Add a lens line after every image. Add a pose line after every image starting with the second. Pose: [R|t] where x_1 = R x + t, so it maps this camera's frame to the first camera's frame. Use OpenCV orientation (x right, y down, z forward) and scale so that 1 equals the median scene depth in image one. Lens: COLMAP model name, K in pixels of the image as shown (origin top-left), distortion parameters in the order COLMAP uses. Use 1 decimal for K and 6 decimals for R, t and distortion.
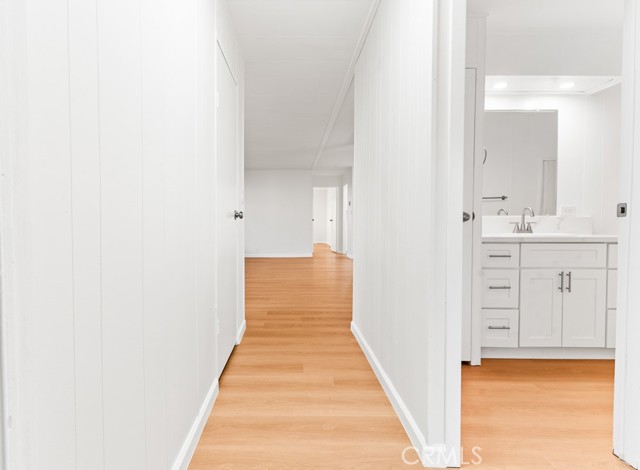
lens RADIAL K [[328.5, 0, 299.7], [0, 328.5, 233.2], [0, 0, 1]] dist [0.000397, 0.000607]
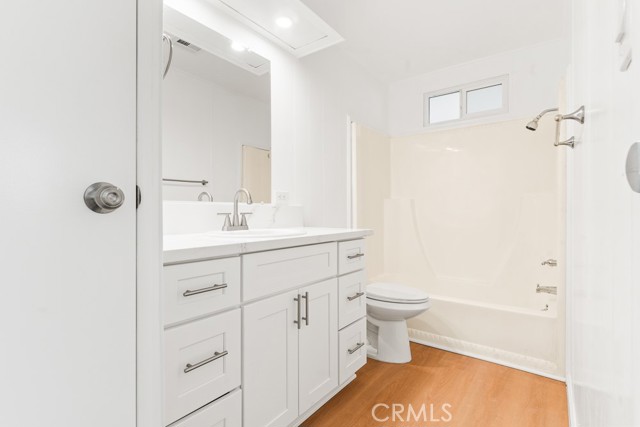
lens RADIAL K [[306.5, 0, 320.0], [0, 306.5, 213.5], [0, 0, 1]] dist [0.000951, -0.000050]
pose [[0.604337, -0.004455, 0.796716, 0.316008], [0.028427, 0.999468, -0.015974, -0.018594], [-0.796222, 0.032302, 0.604142, 0.528070]]
